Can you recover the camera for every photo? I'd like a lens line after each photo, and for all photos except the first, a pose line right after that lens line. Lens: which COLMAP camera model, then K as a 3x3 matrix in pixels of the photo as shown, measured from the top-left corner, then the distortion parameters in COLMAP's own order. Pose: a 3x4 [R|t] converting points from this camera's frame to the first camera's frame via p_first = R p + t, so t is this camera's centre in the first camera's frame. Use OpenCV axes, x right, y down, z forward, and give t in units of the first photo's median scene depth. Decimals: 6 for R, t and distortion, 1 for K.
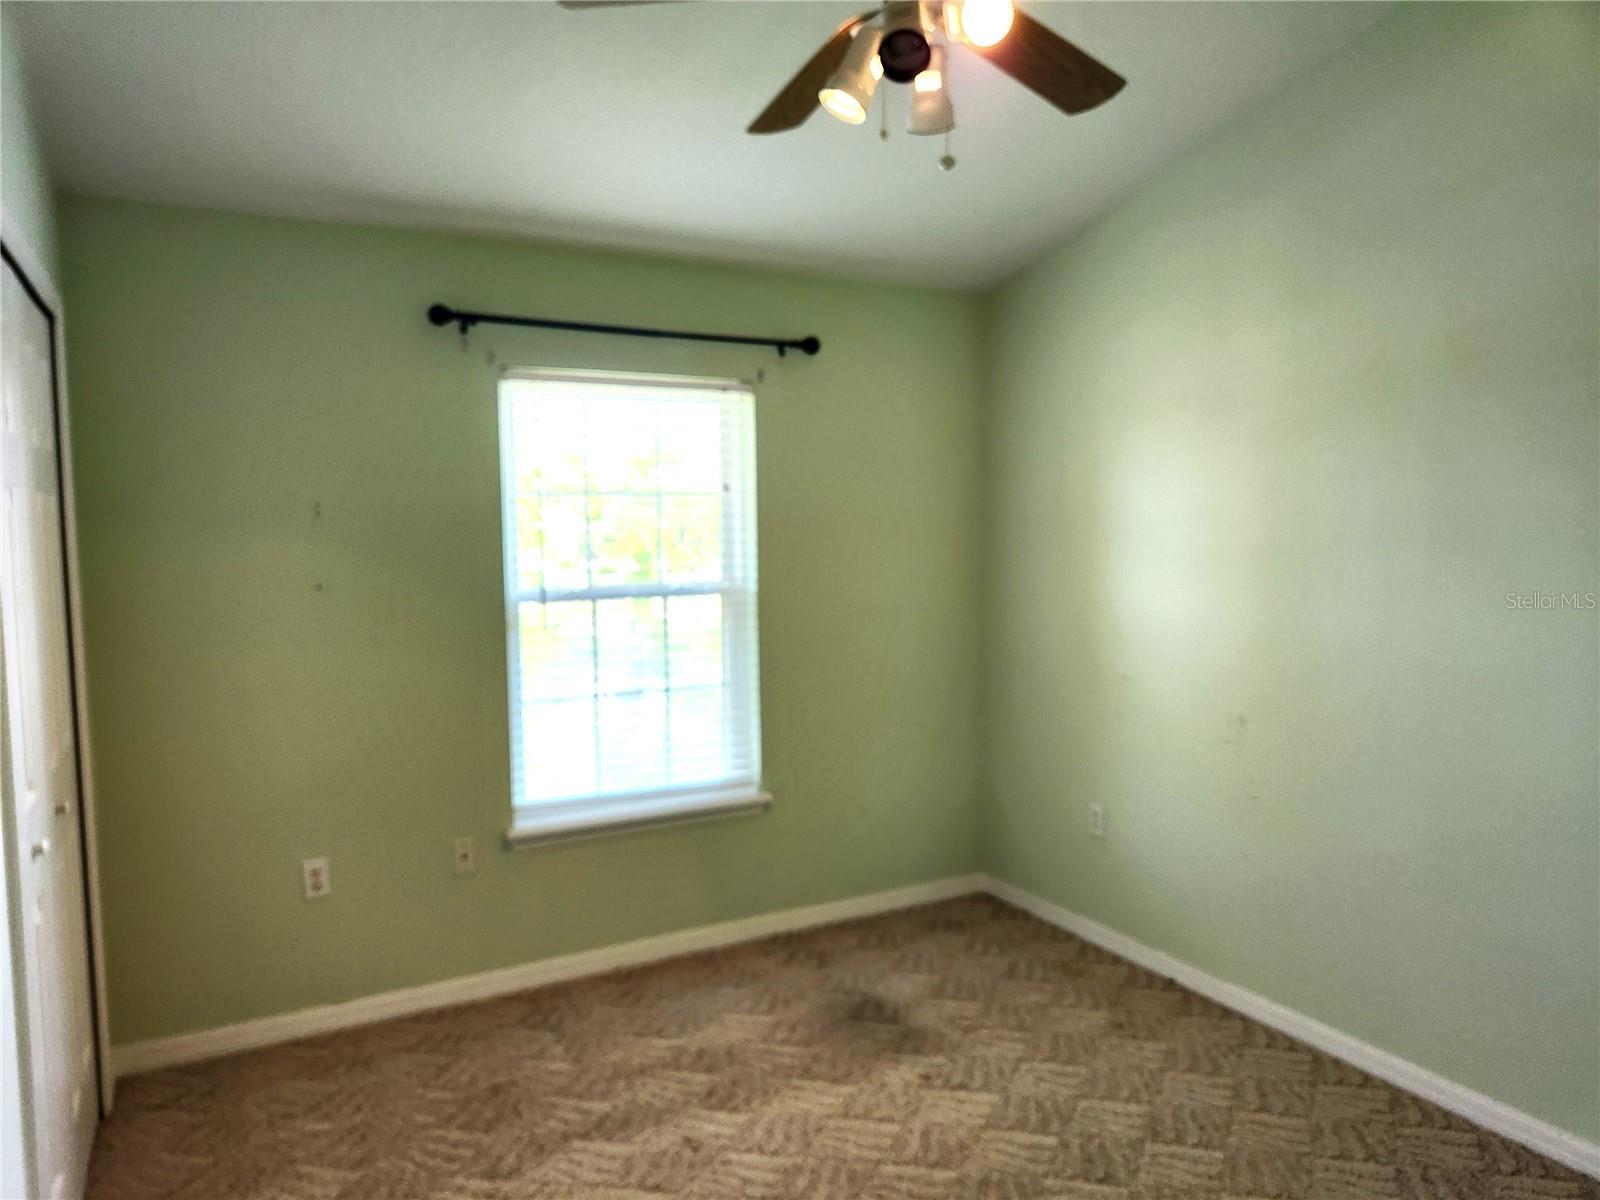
lens RADIAL K [[1080.1, 0, 809.2], [0, 1080.1, 609.2], [0, 0, 1]] dist [0.073269, -0.055810]
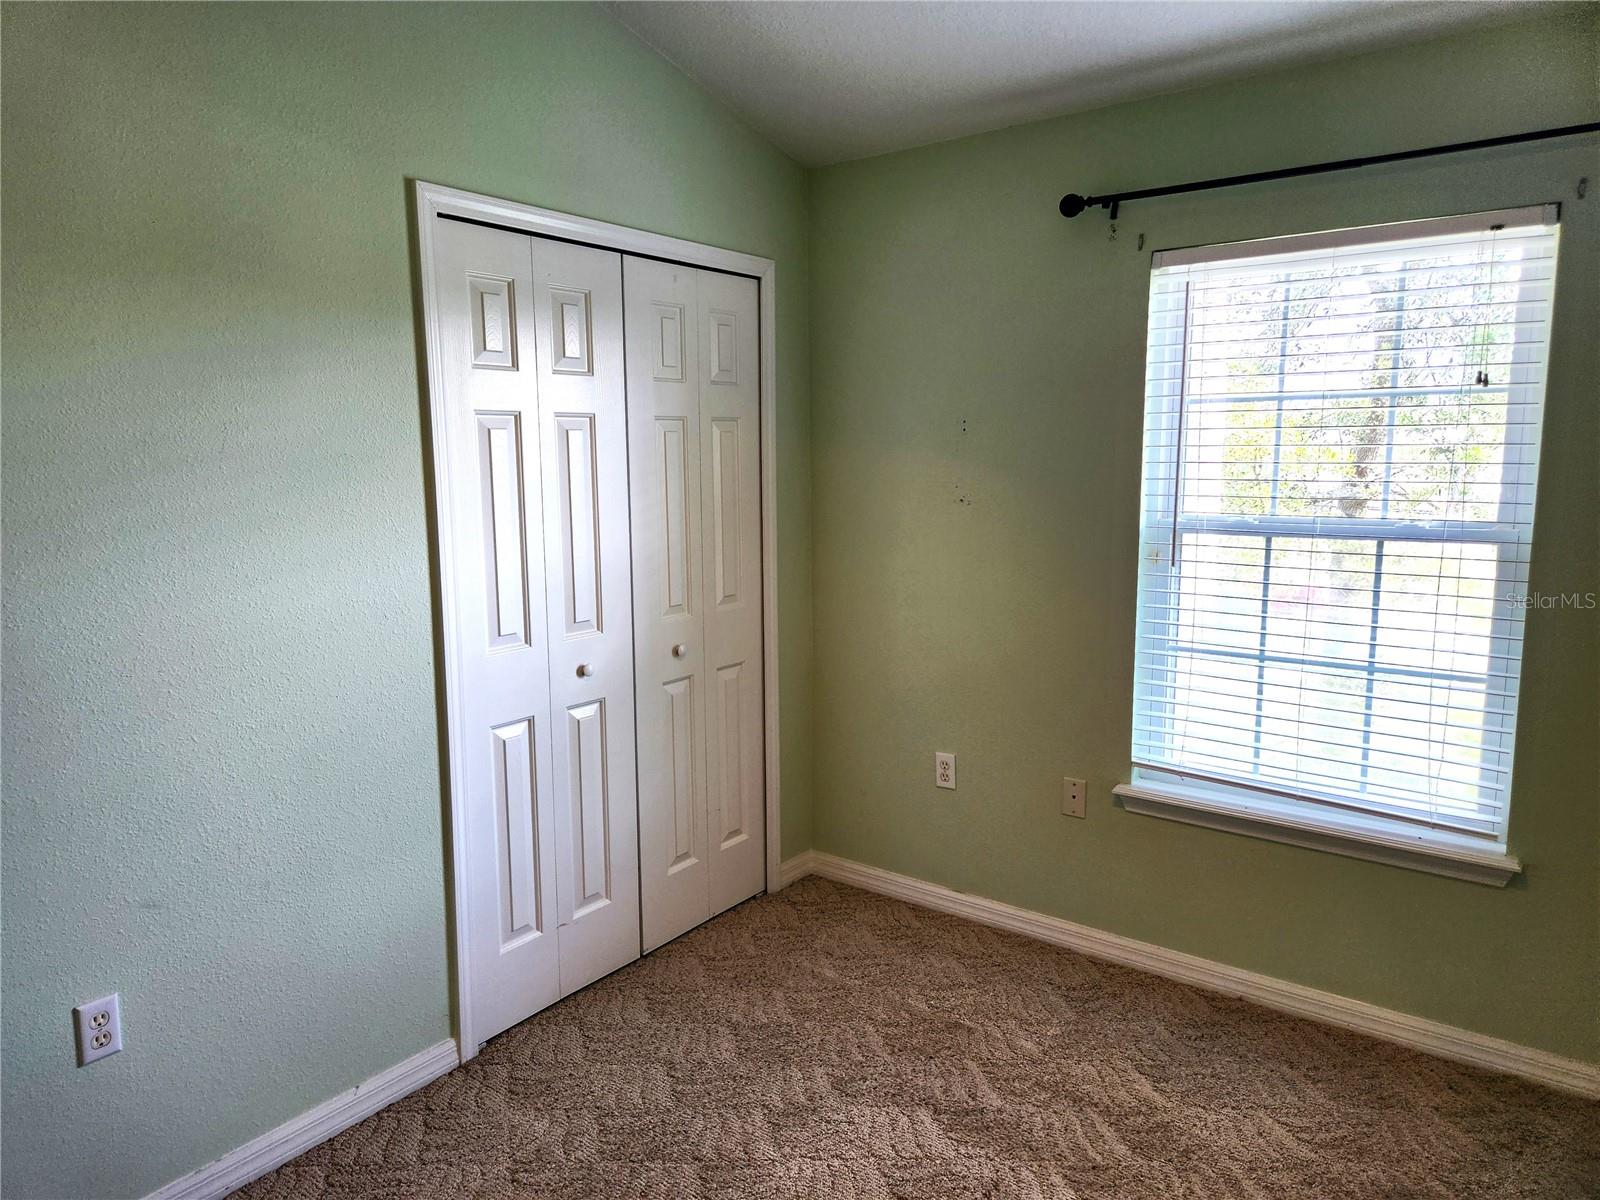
lens RADIAL K [[1080.1, 0, 808.6], [0, 1080.1, 602.4], [0, 0, 1]] dist [0.073269, -0.055810]
pose [[0.427339, 0.141988, -0.892872, 0.420872], [-0.069504, 0.989827, 0.124140, -0.041023], [0.901416, 0.009008, 0.432860, 0.413876]]
